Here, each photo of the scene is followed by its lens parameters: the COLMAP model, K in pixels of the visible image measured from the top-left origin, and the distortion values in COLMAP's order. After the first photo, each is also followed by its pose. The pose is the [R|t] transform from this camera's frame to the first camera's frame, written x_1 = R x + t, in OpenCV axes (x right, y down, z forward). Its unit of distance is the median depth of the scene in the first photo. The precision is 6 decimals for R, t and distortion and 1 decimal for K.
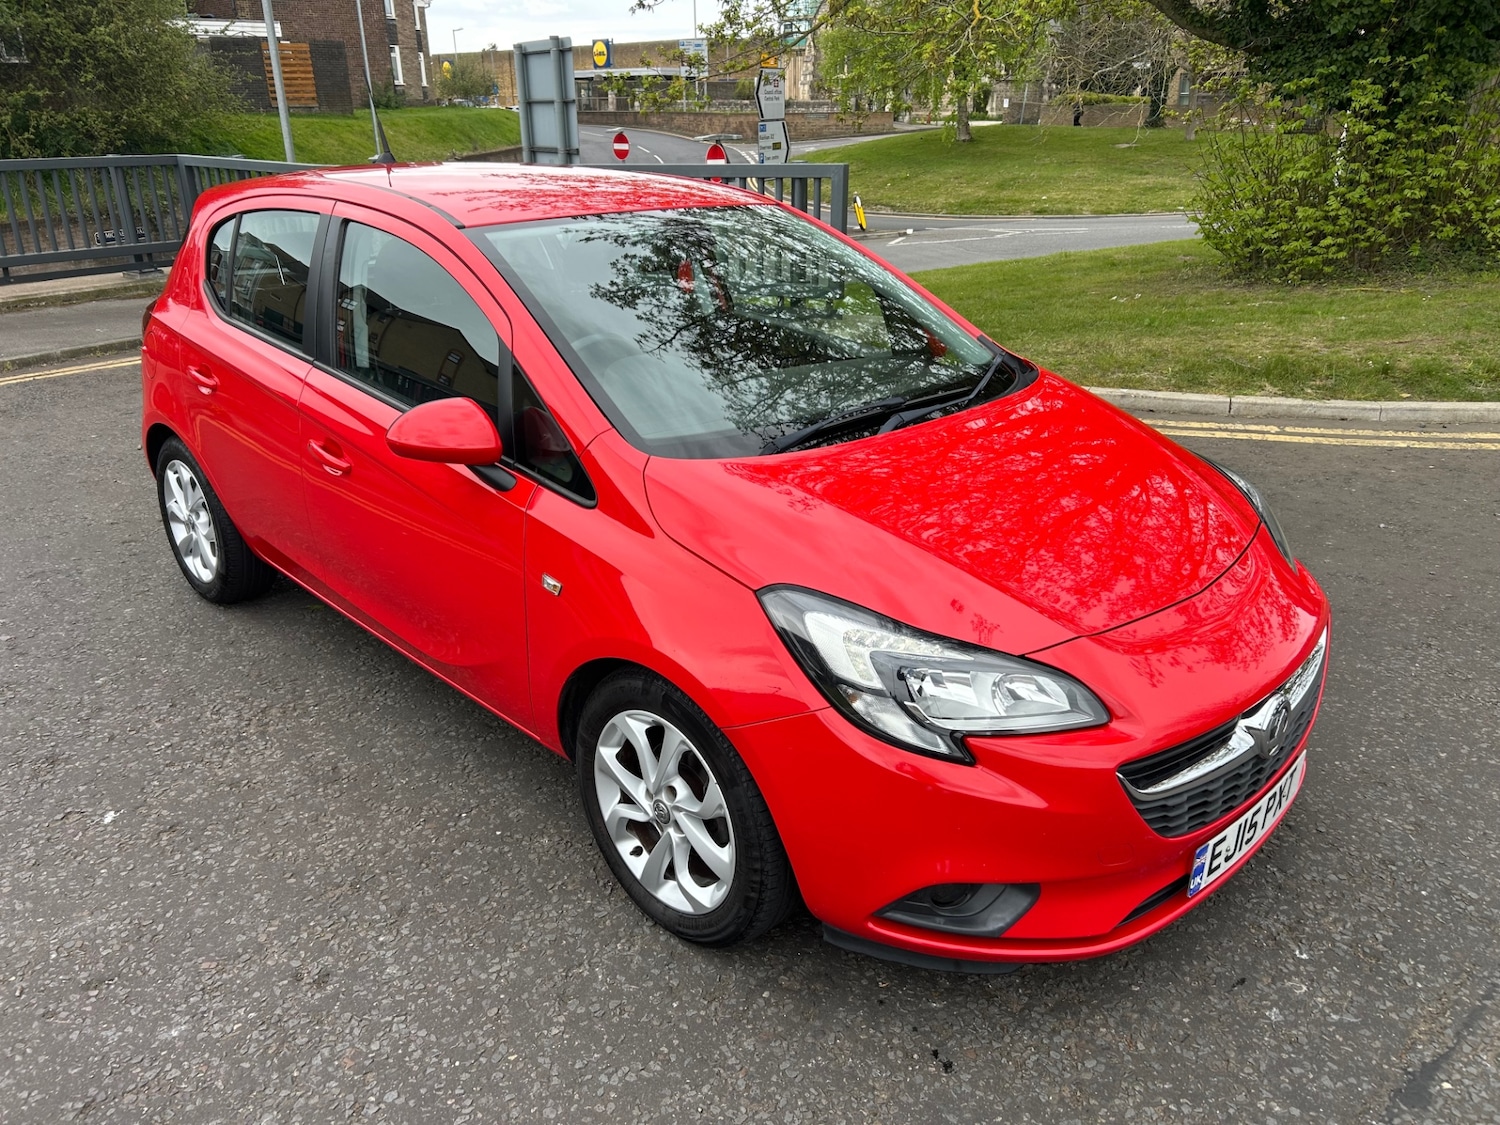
lens RADIAL K [[1119.1, 0, 751.2], [0, 1119.1, 564.4], [0, 0, 1]] dist [0.048880, -0.054573]
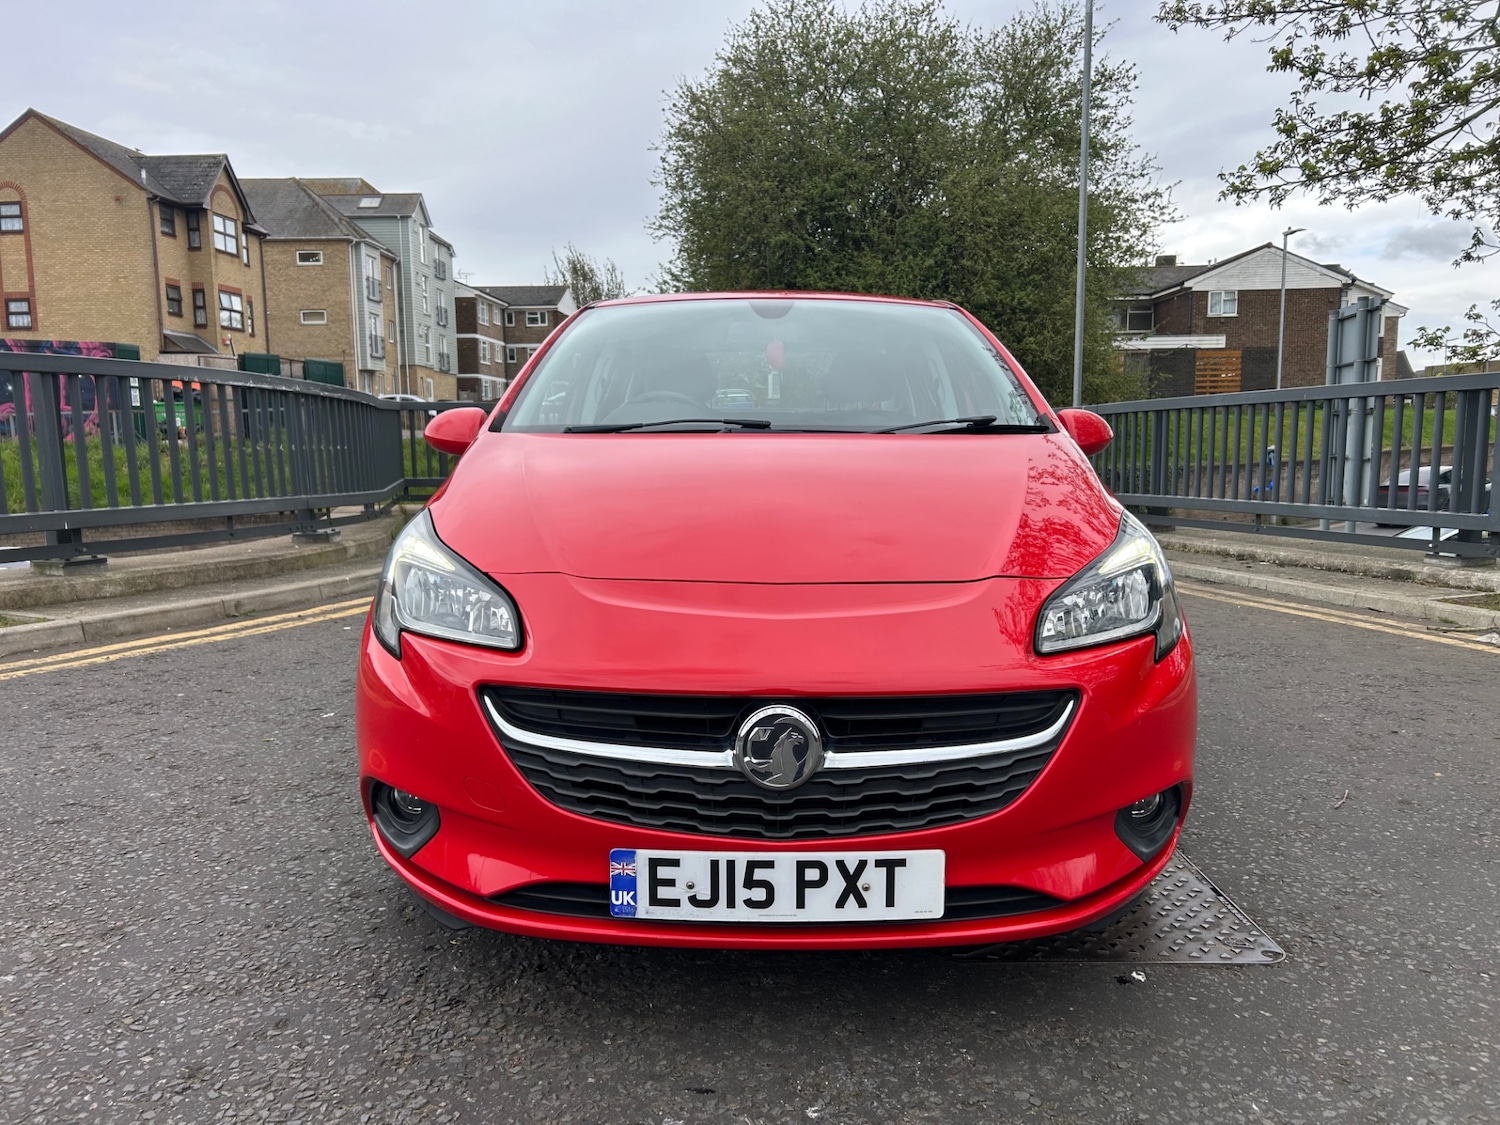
lens RADIAL K [[1119.1, 0, 751.2], [0, 1119.1, 564.4], [0, 0, 1]] dist [0.048880, -0.054573]
pose [[0.705862, 0.090319, -0.702567, 0.141435], [-0.267371, 0.952440, -0.146184, 0.021480], [0.655950, 0.291033, 0.696440, 0.057588]]
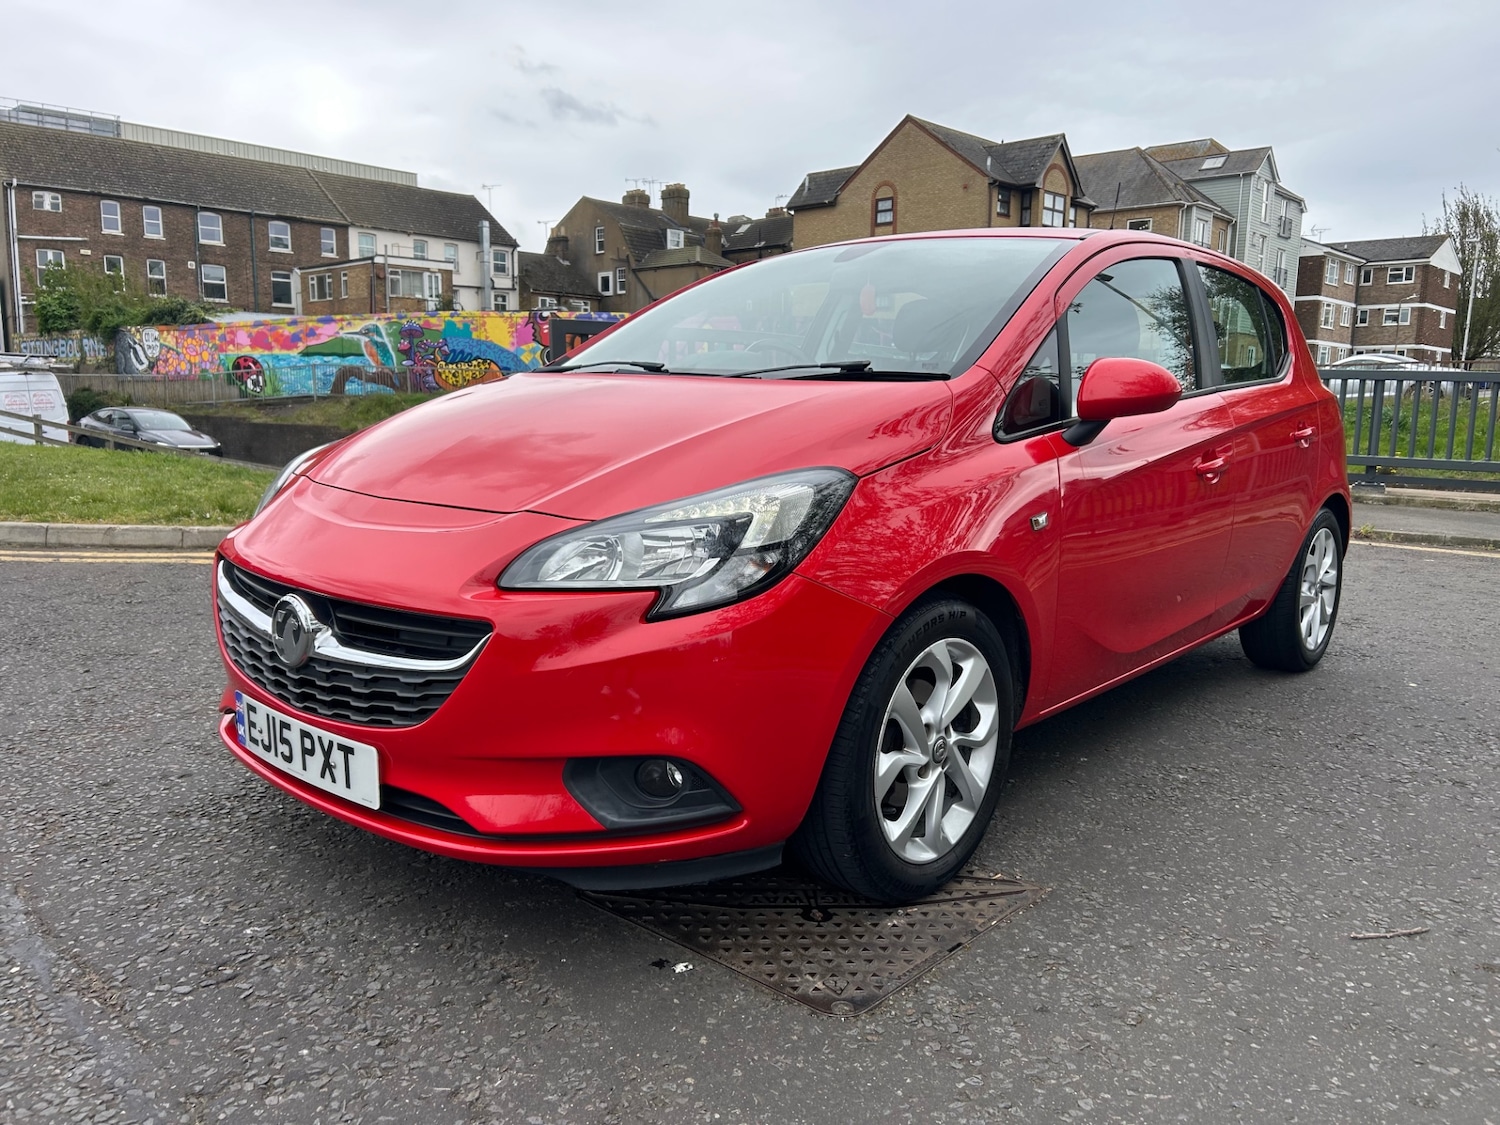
lens RADIAL K [[1122.2, 0, 750.0], [0, 1122.2, 562.5], [0, 0, 1]] dist [0.019587, -0.010003]
pose [[0.074691, 0.160933, -0.984135, 0.200181], [-0.393913, 0.911393, 0.119142, -0.023056], [0.916108, 0.378765, 0.131467, 0.173341]]
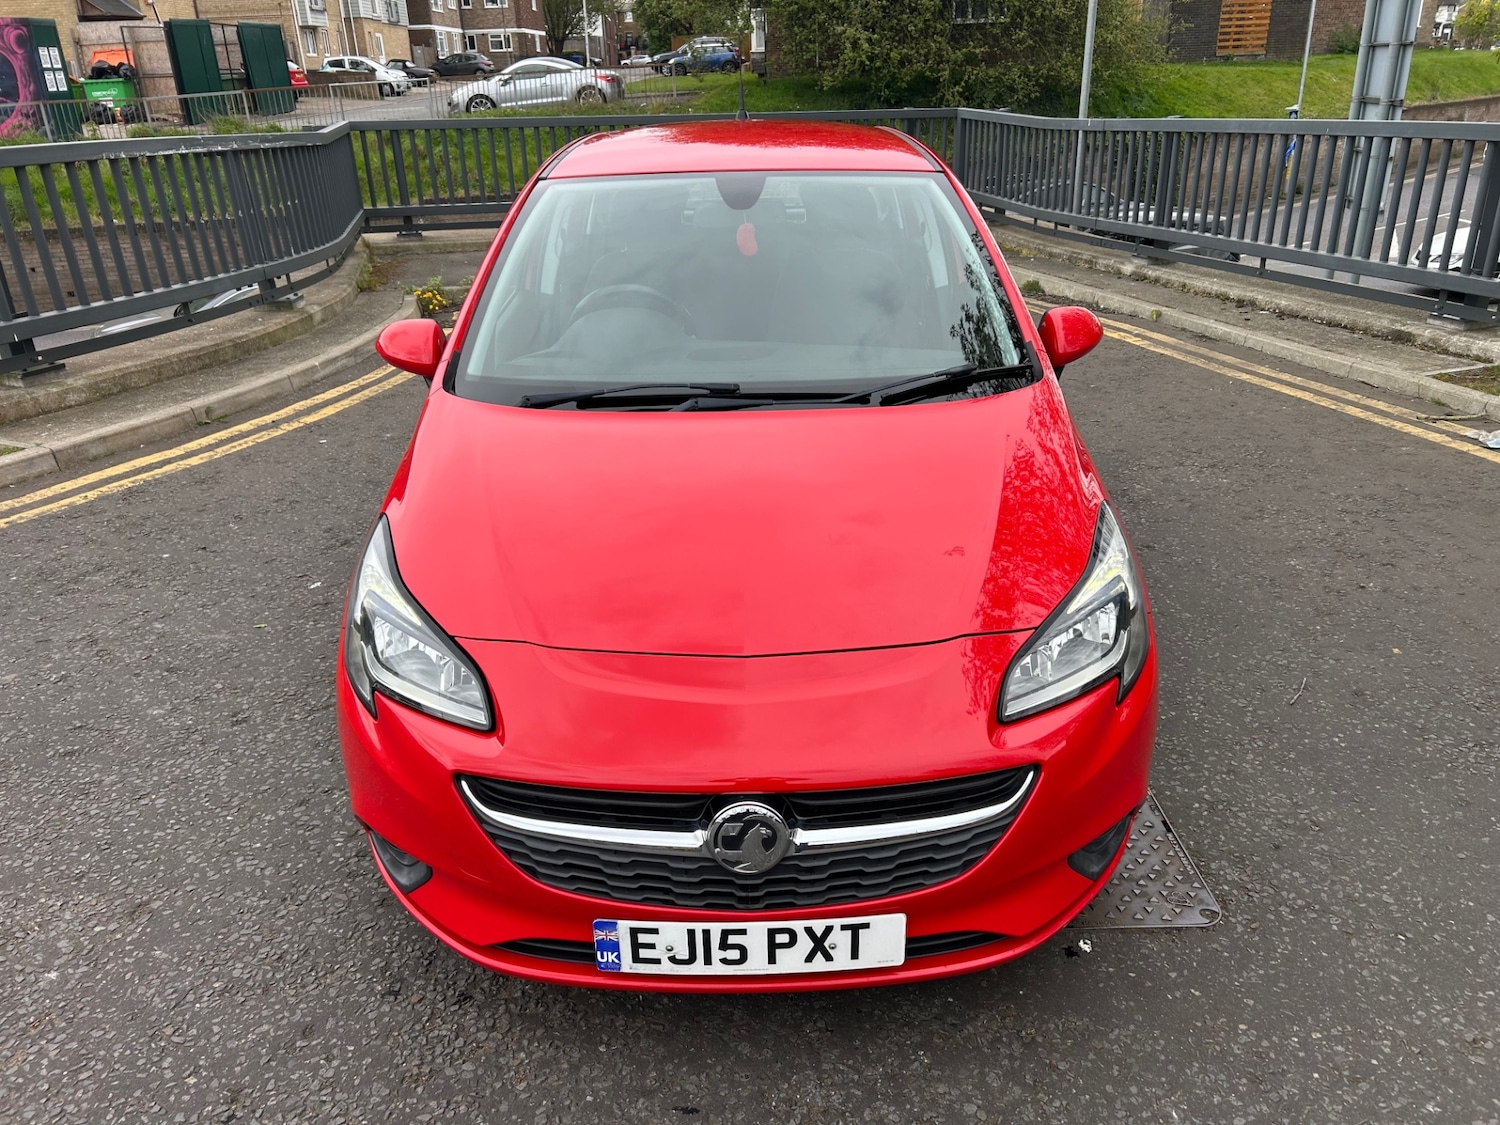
lens RADIAL K [[1119.1, 0, 751.2], [0, 1119.1, 564.4], [0, 0, 1]] dist [0.048880, -0.054573]
pose [[0.715216, 0.267714, -0.645596, 0.134326], [-0.242504, 0.961399, 0.130015, -0.021591], [0.655482, 0.063571, 0.752530, 0.053019]]
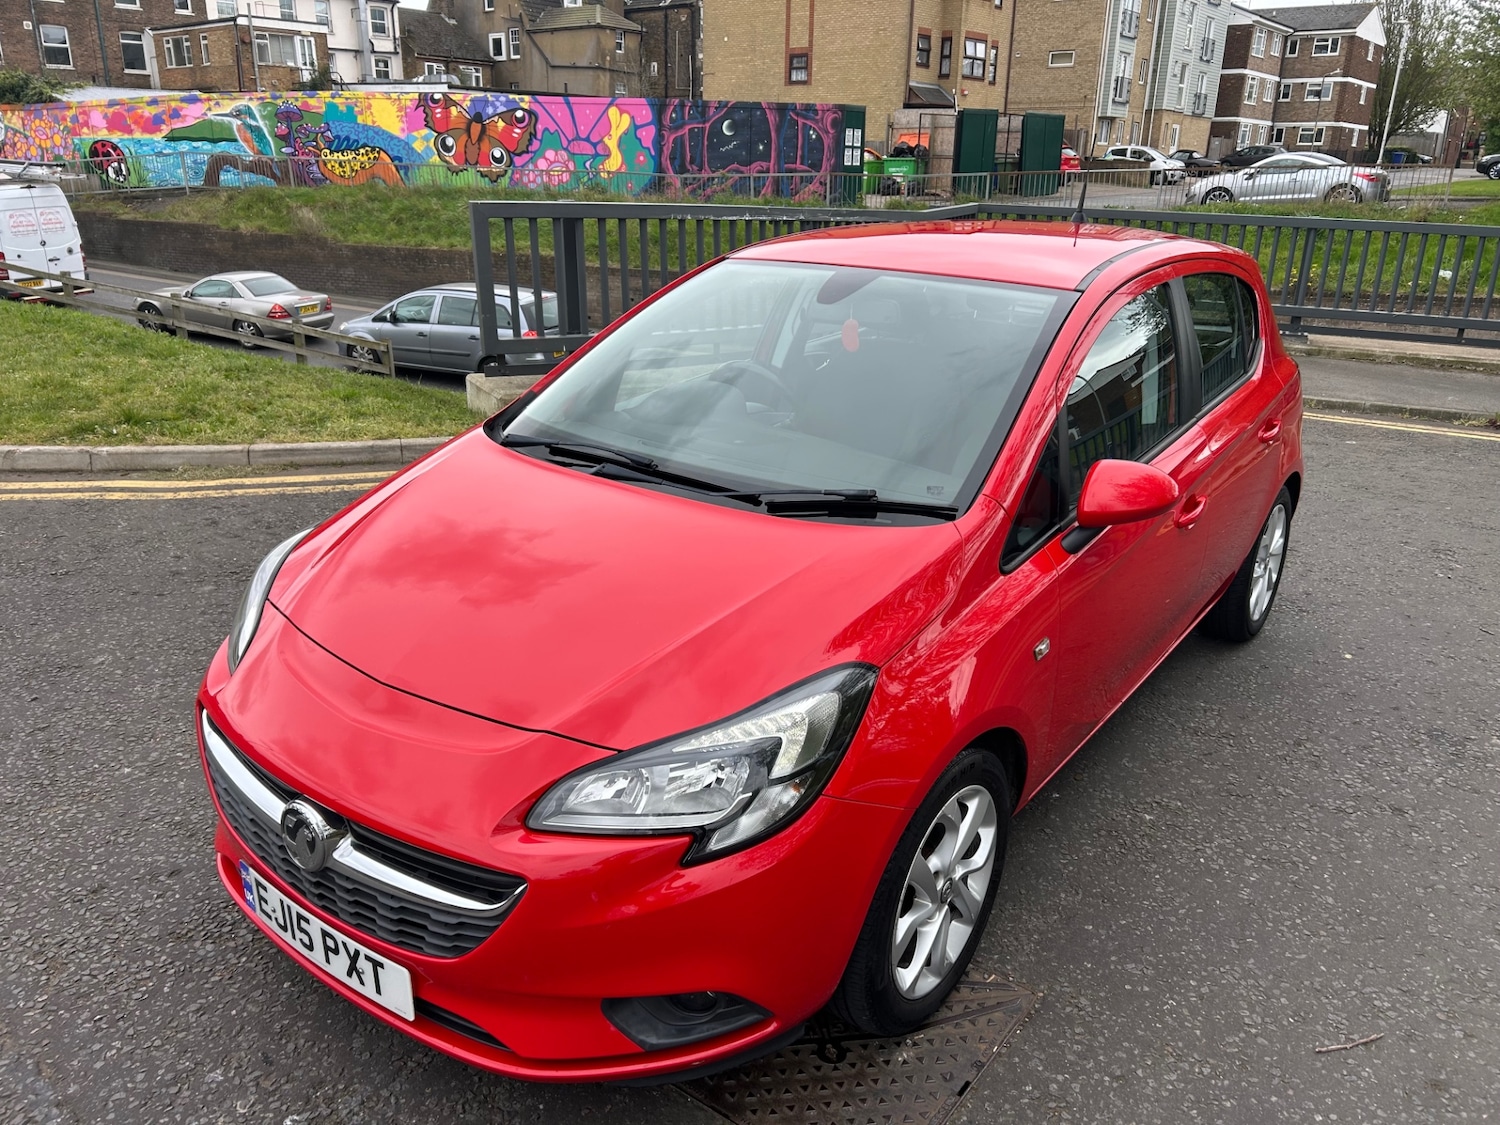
lens RADIAL K [[1119.1, 0, 751.2], [0, 1119.1, 564.4], [0, 0, 1]] dist [0.048880, -0.054573]
pose [[0.153013, 0.341213, -0.927449, 0.184418], [-0.393156, 0.882050, 0.259647, -0.060723], [0.906651, 0.324903, 0.269115, 0.145543]]
